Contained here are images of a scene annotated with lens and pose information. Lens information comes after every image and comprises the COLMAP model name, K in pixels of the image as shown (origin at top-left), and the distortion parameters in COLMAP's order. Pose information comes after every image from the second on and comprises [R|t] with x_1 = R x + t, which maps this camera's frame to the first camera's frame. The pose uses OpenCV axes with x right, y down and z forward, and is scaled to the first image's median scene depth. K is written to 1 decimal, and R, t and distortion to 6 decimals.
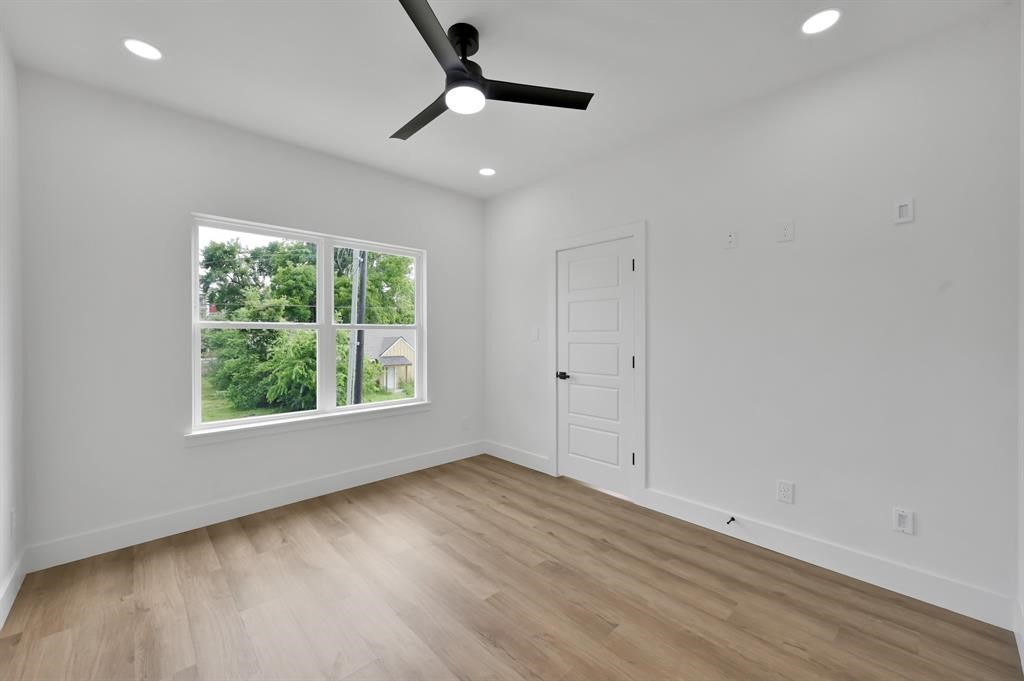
lens RADIAL K [[403.2, 0, 513.5], [0, 403.2, 335.7], [0, 0, 1]] dist [0.011145, 0.000089]
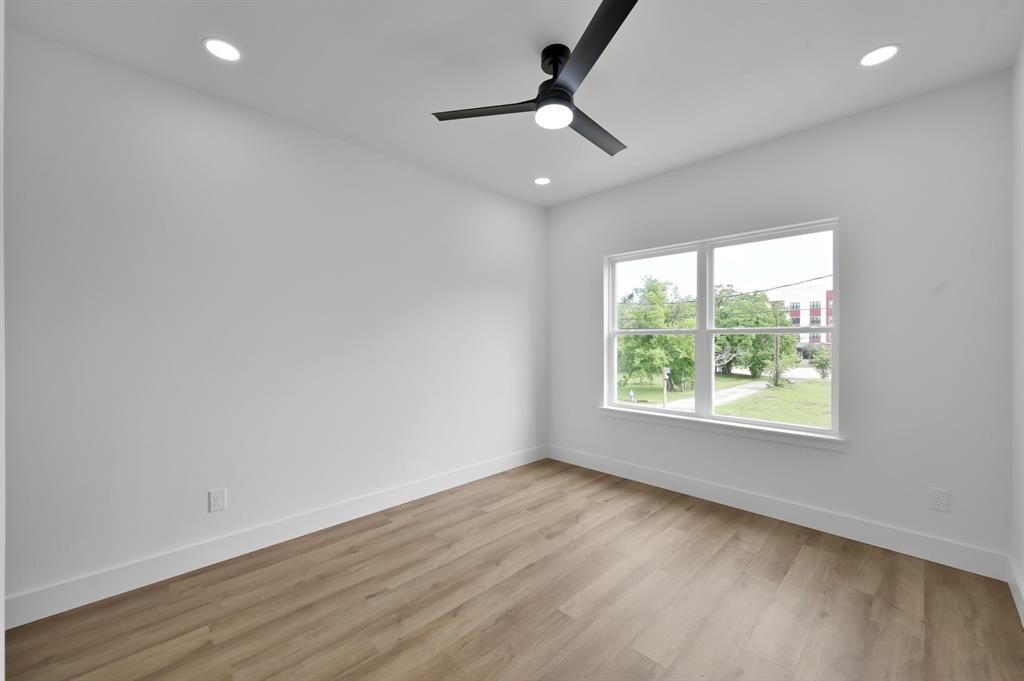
lens RADIAL K [[403.2, 0, 511.0], [0, 403.2, 335.4], [0, 0, 1]] dist [0.011145, 0.000089]
pose [[0.043913, -0.006130, -0.999017, 0.603698], [-0.005271, 0.999966, -0.006368, -0.005586], [0.999021, 0.005546, 0.043879, 0.553283]]
